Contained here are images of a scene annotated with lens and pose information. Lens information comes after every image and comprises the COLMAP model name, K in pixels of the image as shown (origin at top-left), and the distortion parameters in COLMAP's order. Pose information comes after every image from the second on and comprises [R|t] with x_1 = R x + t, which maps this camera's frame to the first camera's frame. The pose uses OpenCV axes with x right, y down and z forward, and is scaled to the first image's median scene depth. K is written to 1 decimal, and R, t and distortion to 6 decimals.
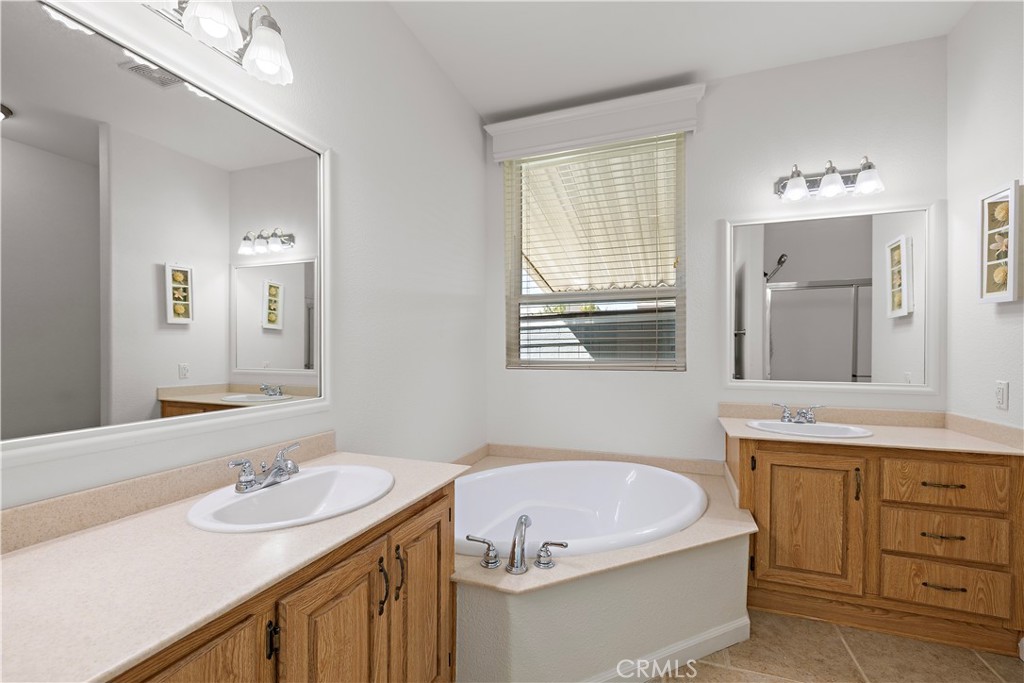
lens RADIAL K [[430.9, 0, 514.6], [0, 430.9, 348.4], [0, 0, 1]] dist [-0.000003, 0.000071]
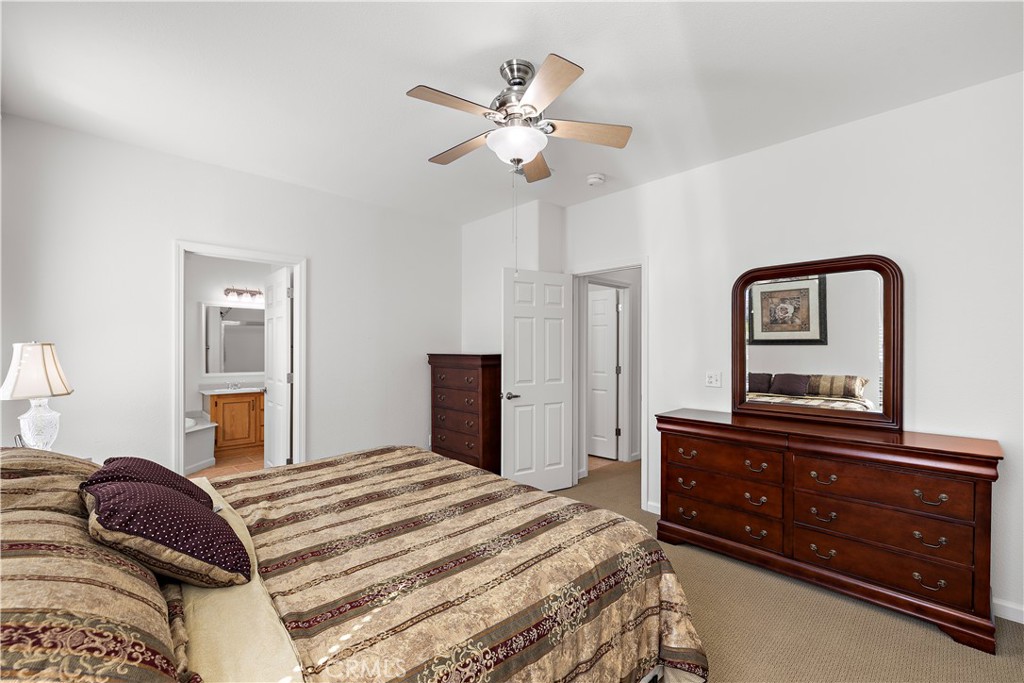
lens RADIAL K [[434.5, 0, 512.0], [0, 434.5, 341.5], [0, 0, 1]] dist [0.000472, -0.000090]
pose [[0.443539, -0.005133, 0.896240, -0.938101], [0.006656, 0.999975, 0.002433, -0.103145], [-0.896230, 0.004886, 0.443562, -1.653435]]
